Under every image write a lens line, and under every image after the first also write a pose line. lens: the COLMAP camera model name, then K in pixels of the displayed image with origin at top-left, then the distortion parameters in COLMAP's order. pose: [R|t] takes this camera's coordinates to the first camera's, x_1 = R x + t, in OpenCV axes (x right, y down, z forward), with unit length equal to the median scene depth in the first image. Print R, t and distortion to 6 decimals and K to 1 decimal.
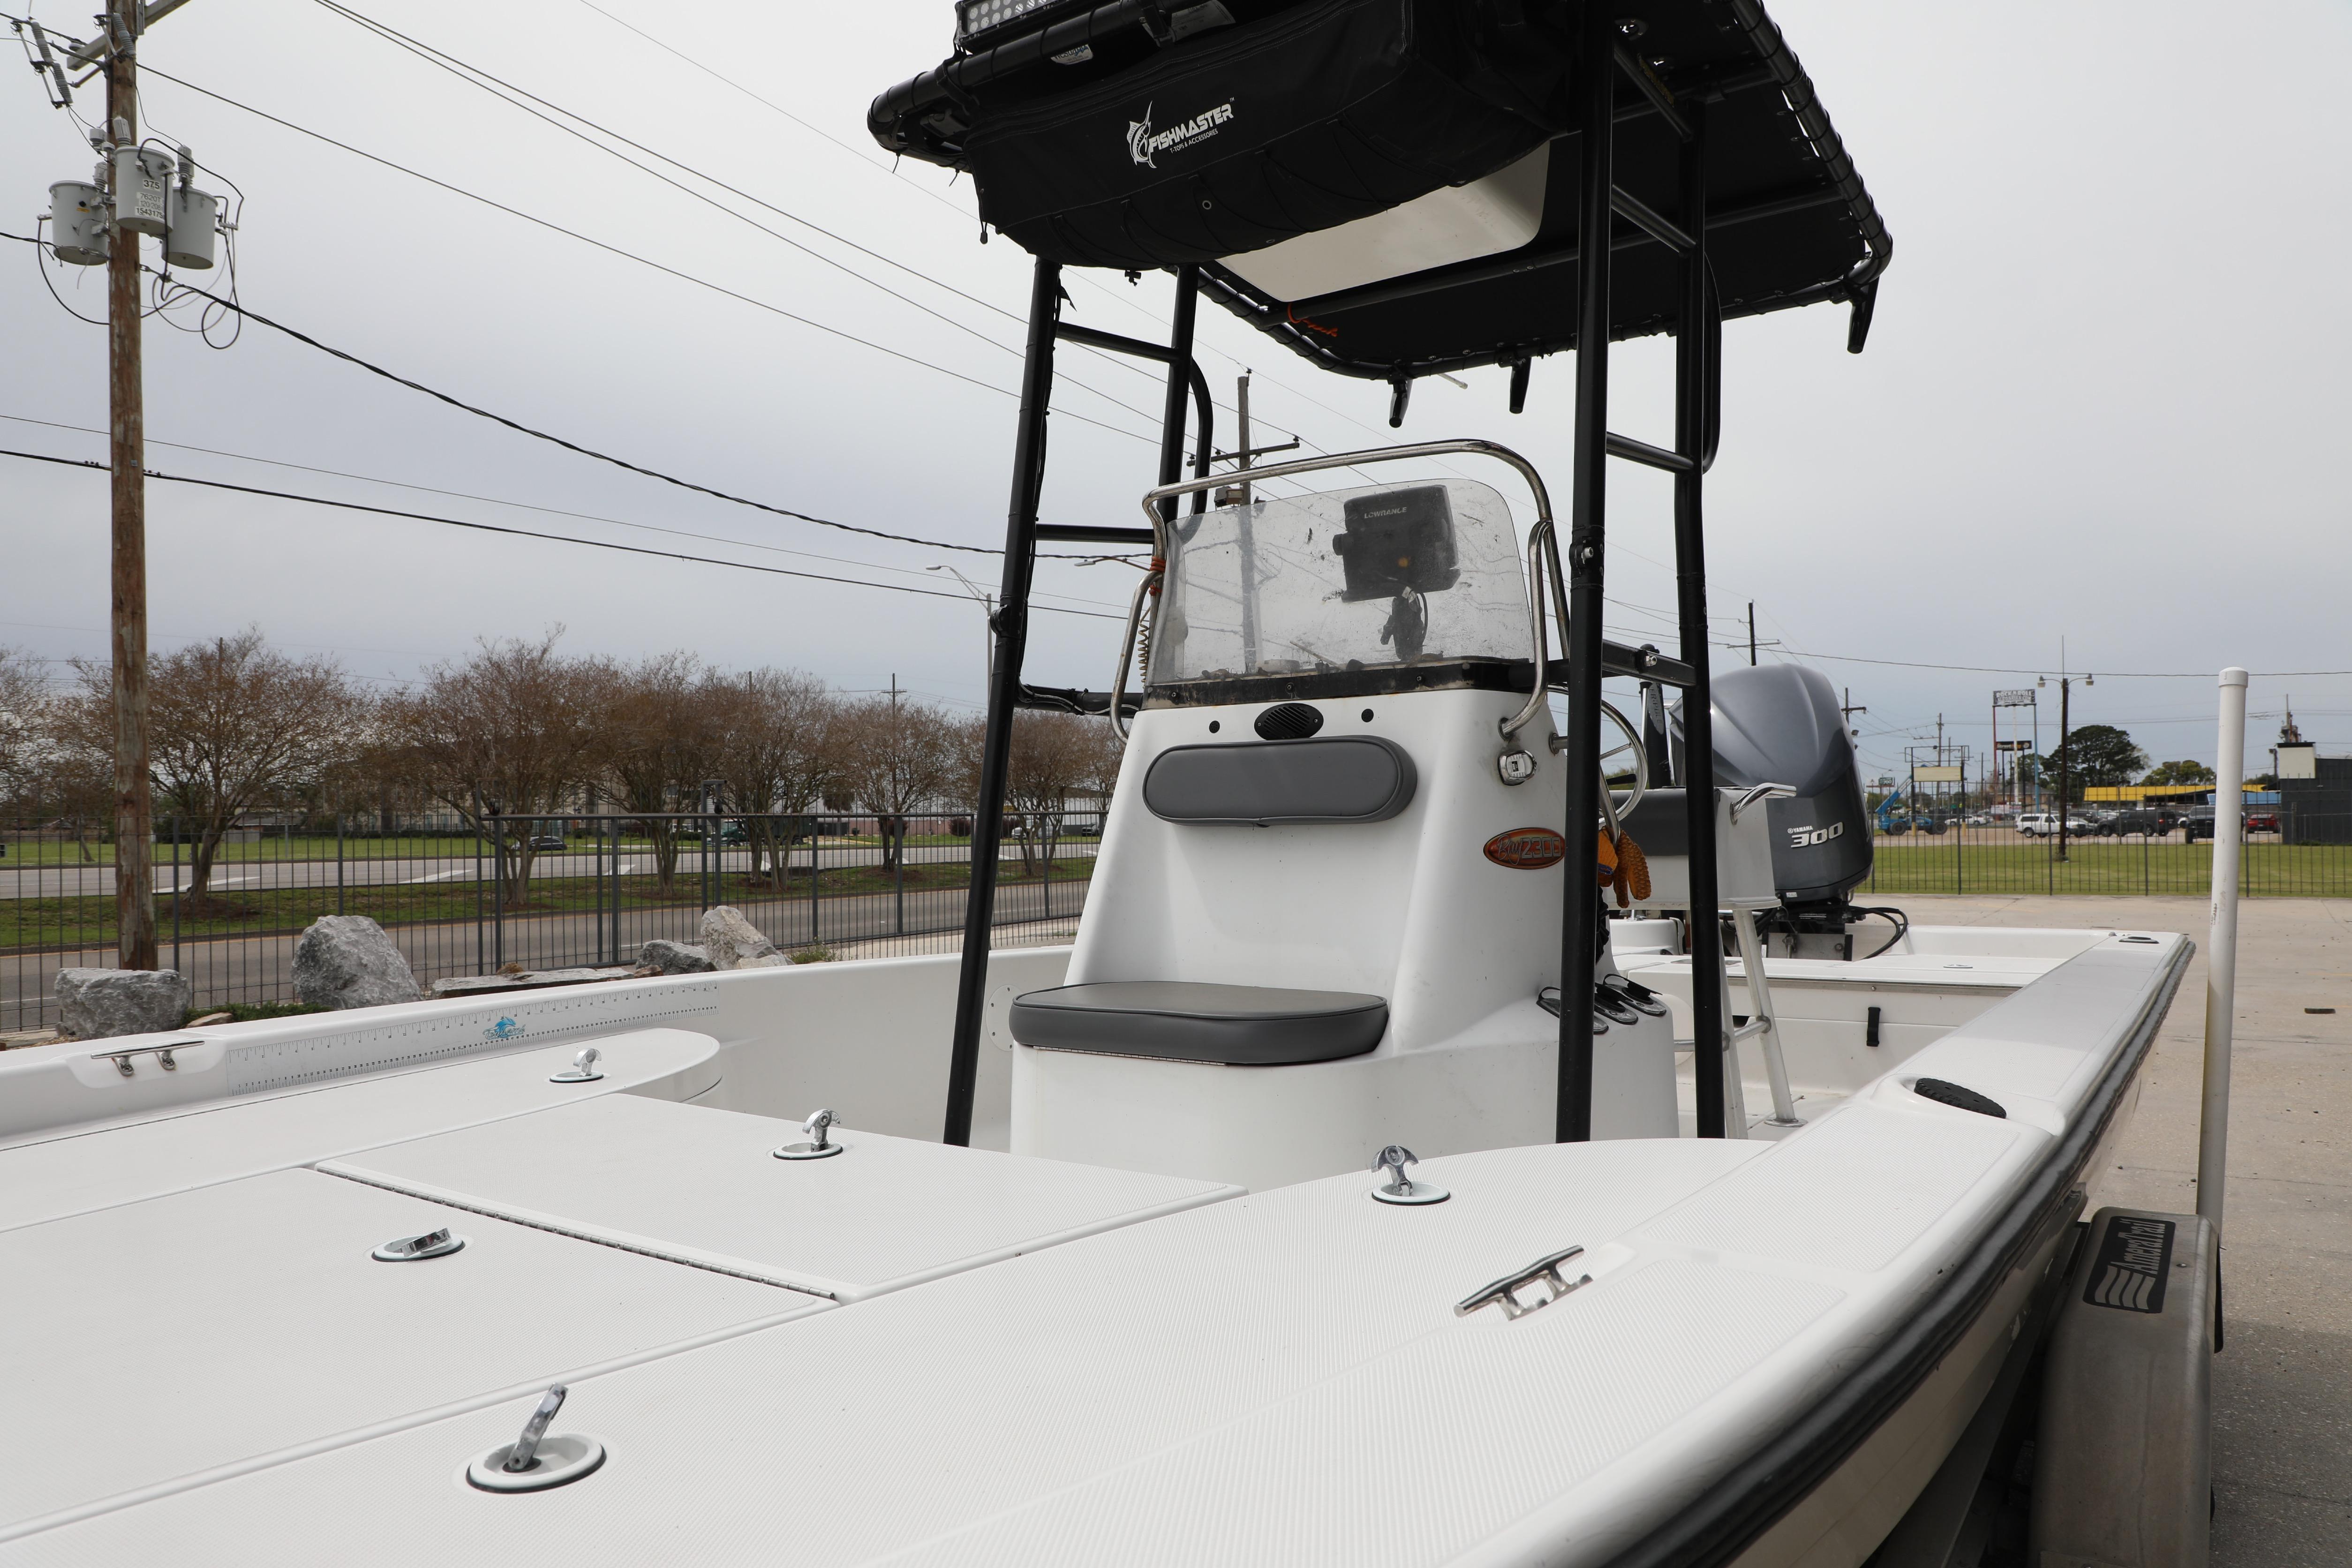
lens RADIAL K [[1582.1, 0, 1183.8], [0, 1582.1, 791.7], [0, 0, 1]] dist [-0.071419, 0.033984]
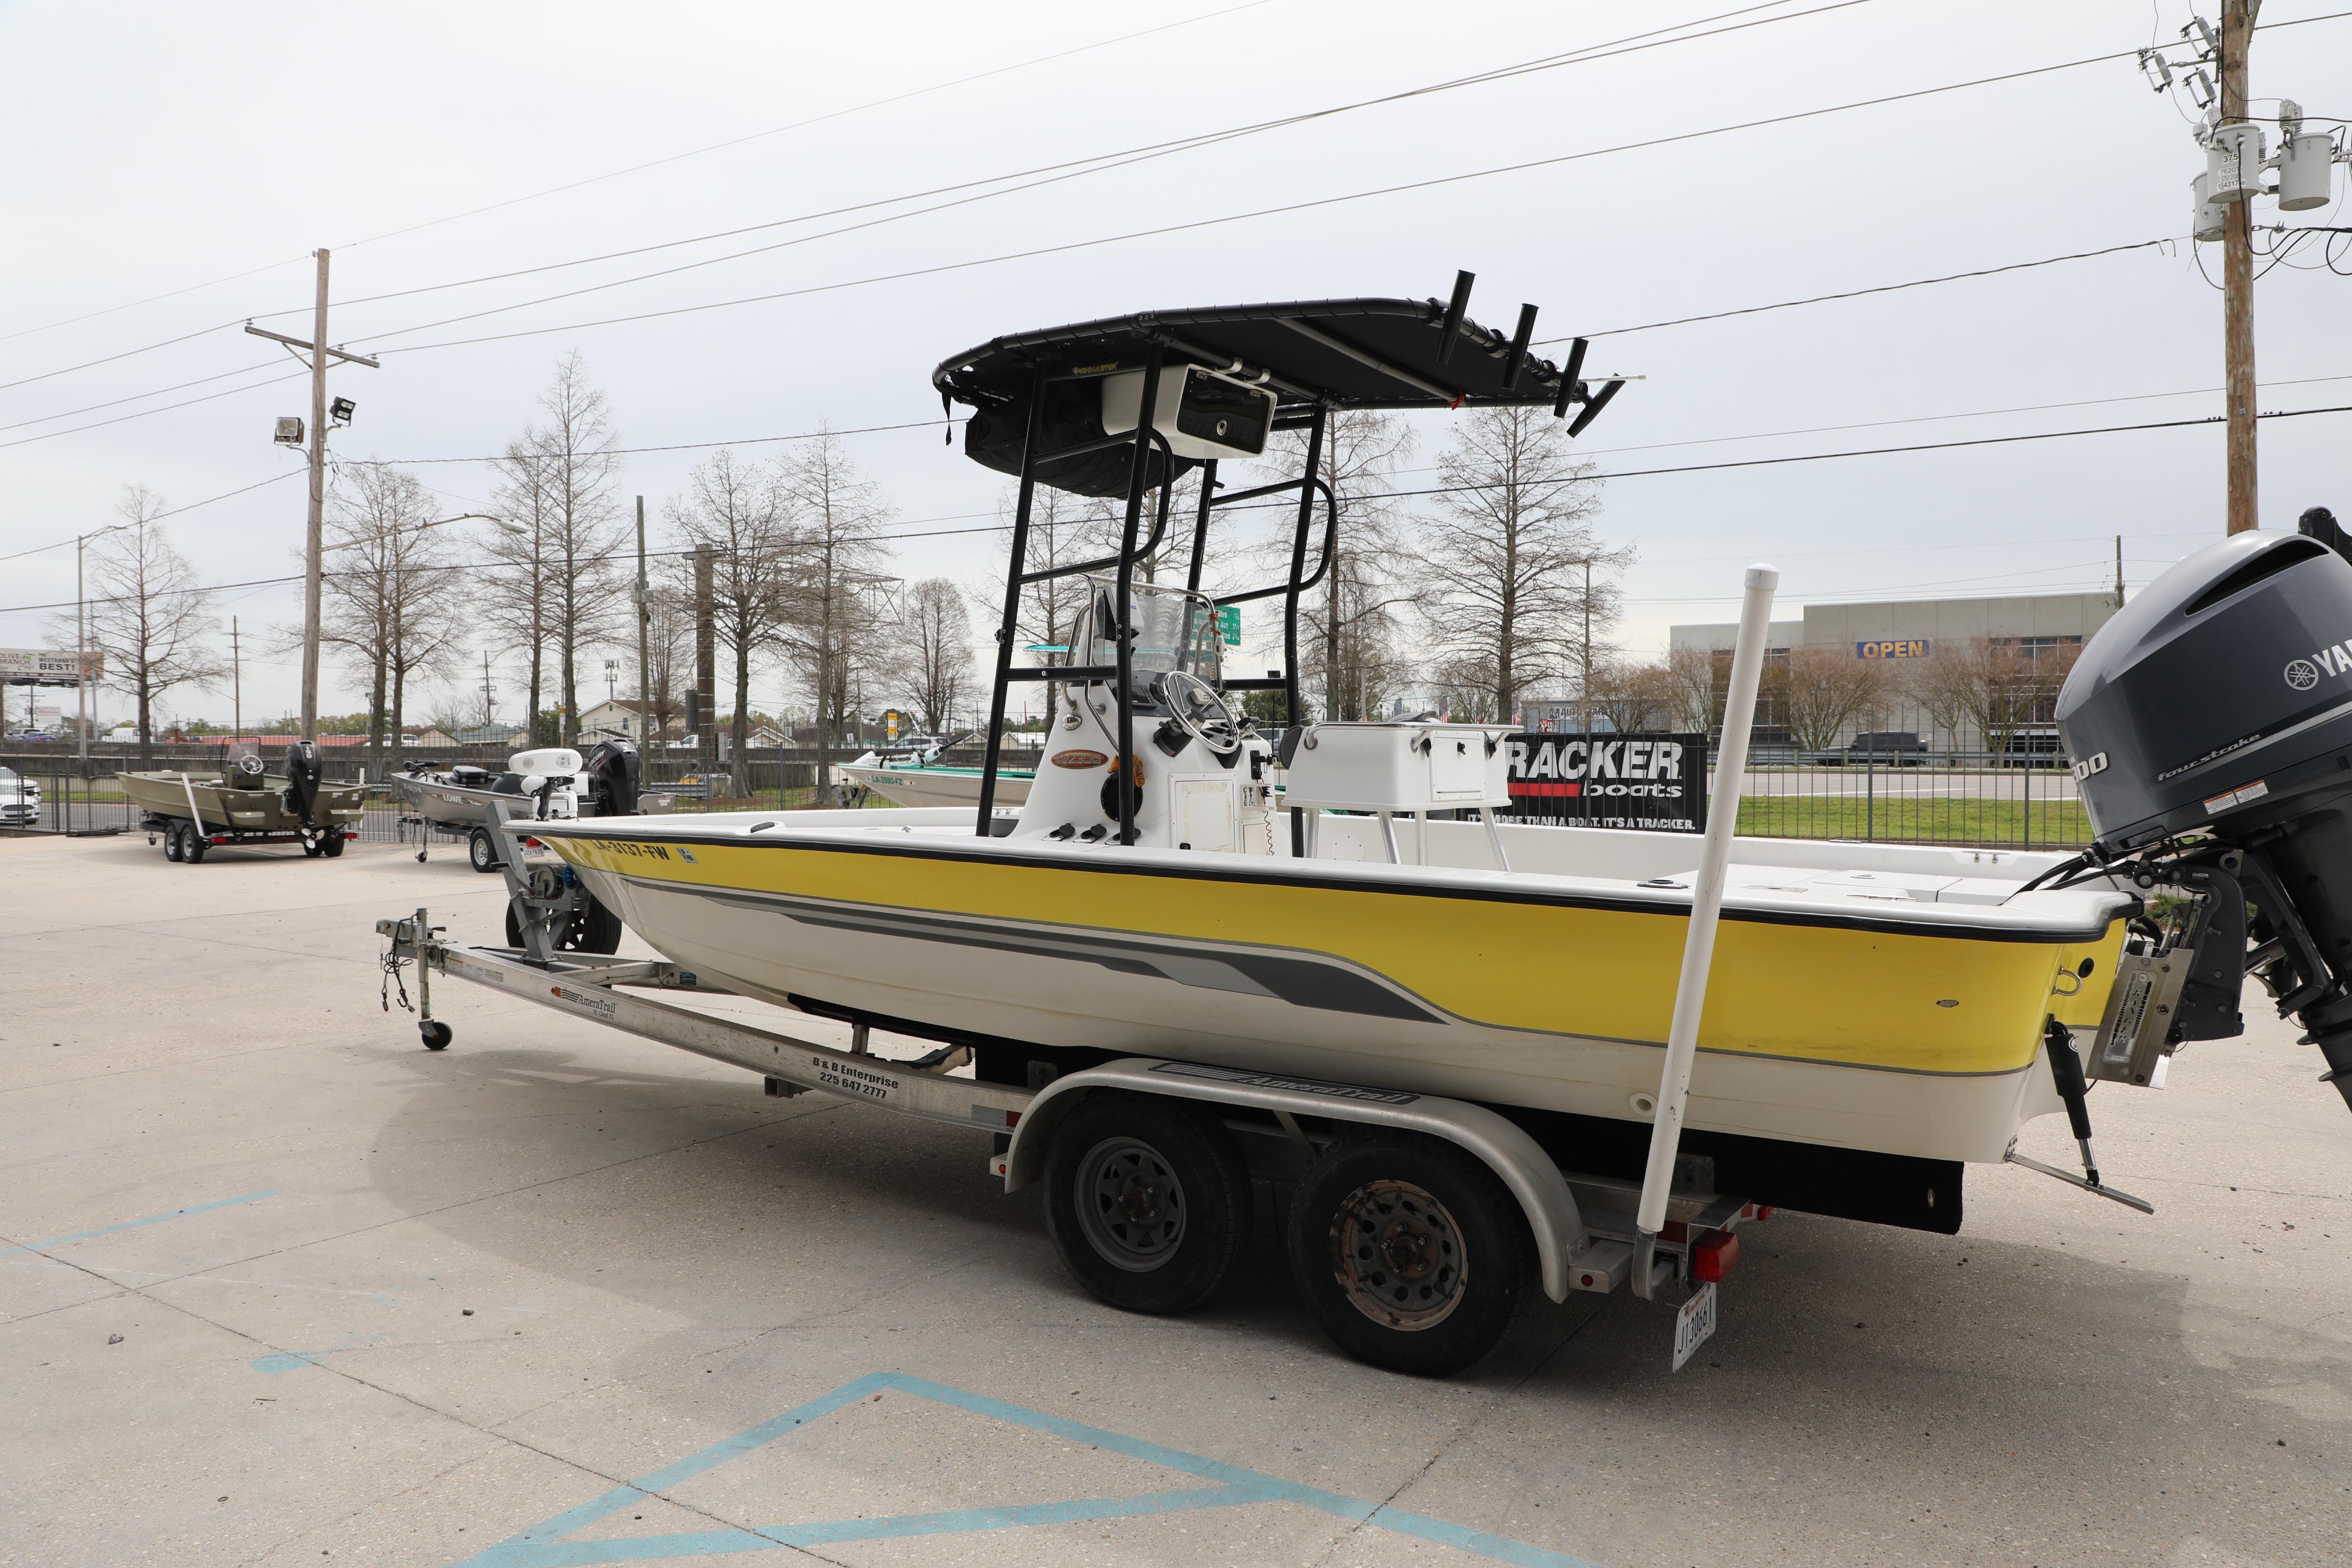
lens RADIAL K [[1582.1, 0, 1183.8], [0, 1582.1, 791.7], [0, 0, 1]] dist [-0.071419, 0.033984]
pose [[0.046158, 0.041480, -0.998073, 0.376956], [0.021630, 0.998862, 0.042514, -0.001545], [0.998700, -0.023551, 0.045208, 0.165463]]
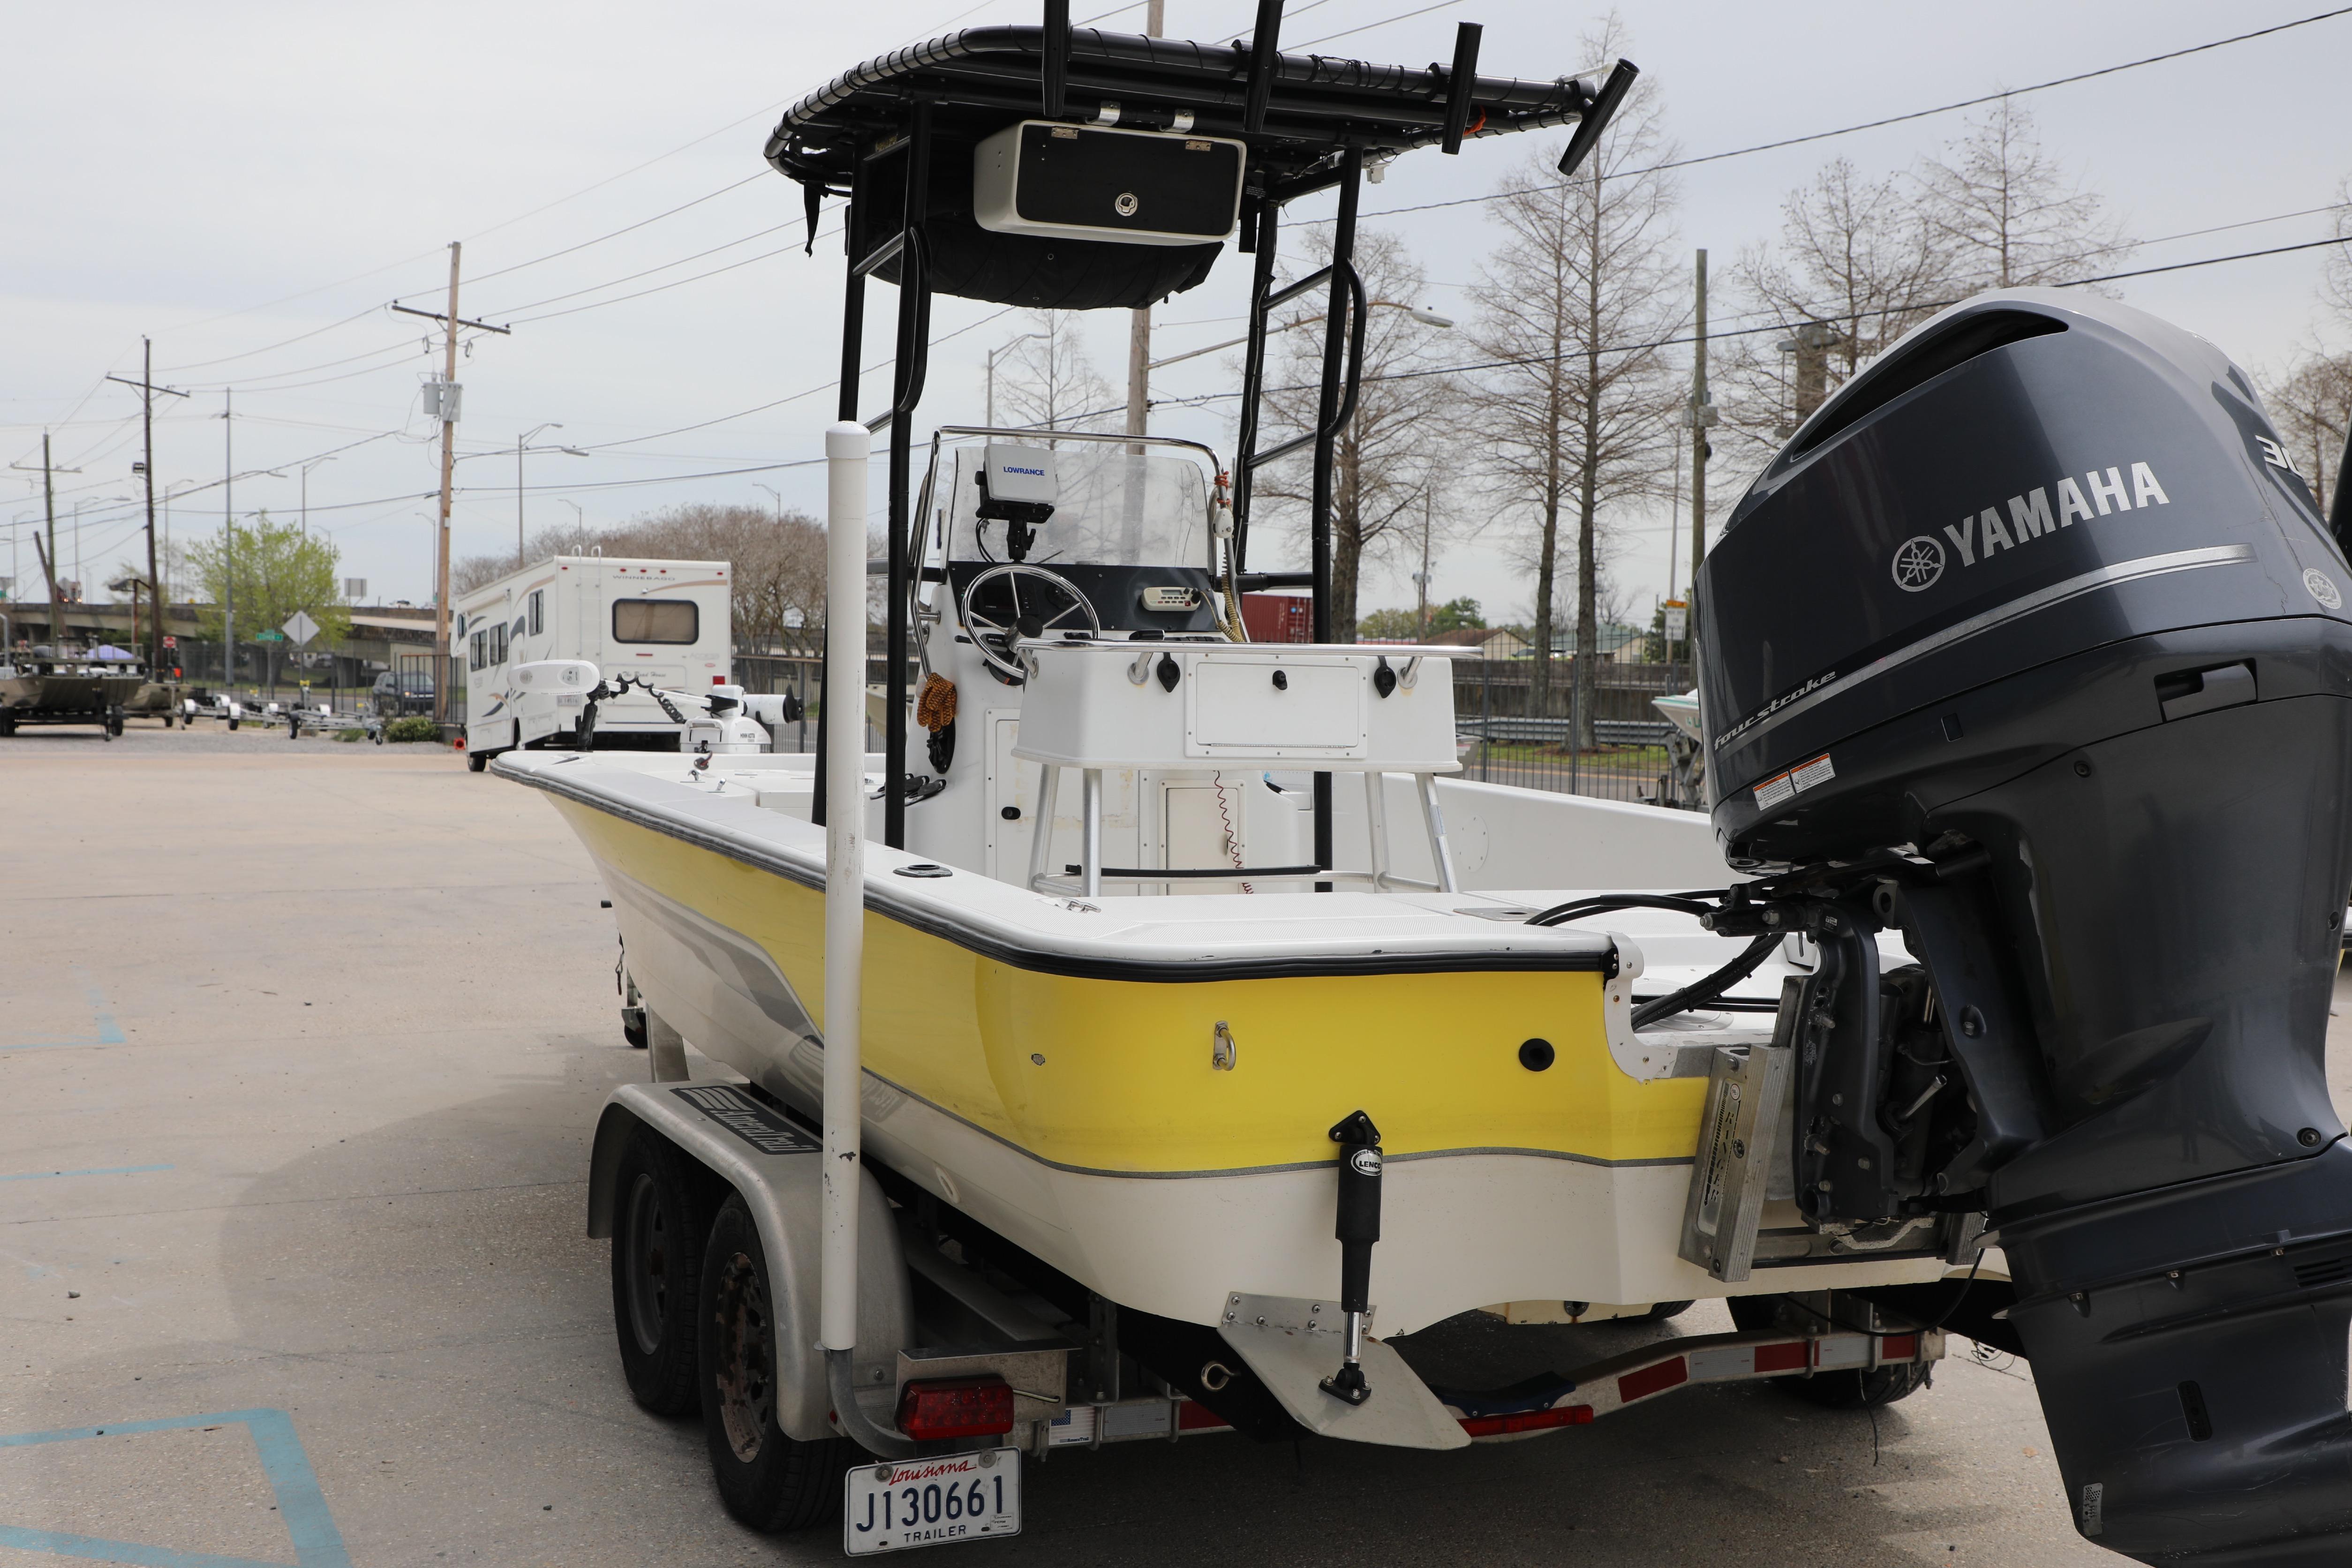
lens RADIAL K [[2718.9, 0, 1177.0], [0, 2718.9, 793.9], [0, 0, 1]] dist [0.107952, 0.058442]
pose [[-0.514255, 0.047905, -0.856298, 0.379285], [0.007860, 0.998660, 0.051148, 0.001400], [0.857601, 0.019573, -0.513942, 0.421523]]
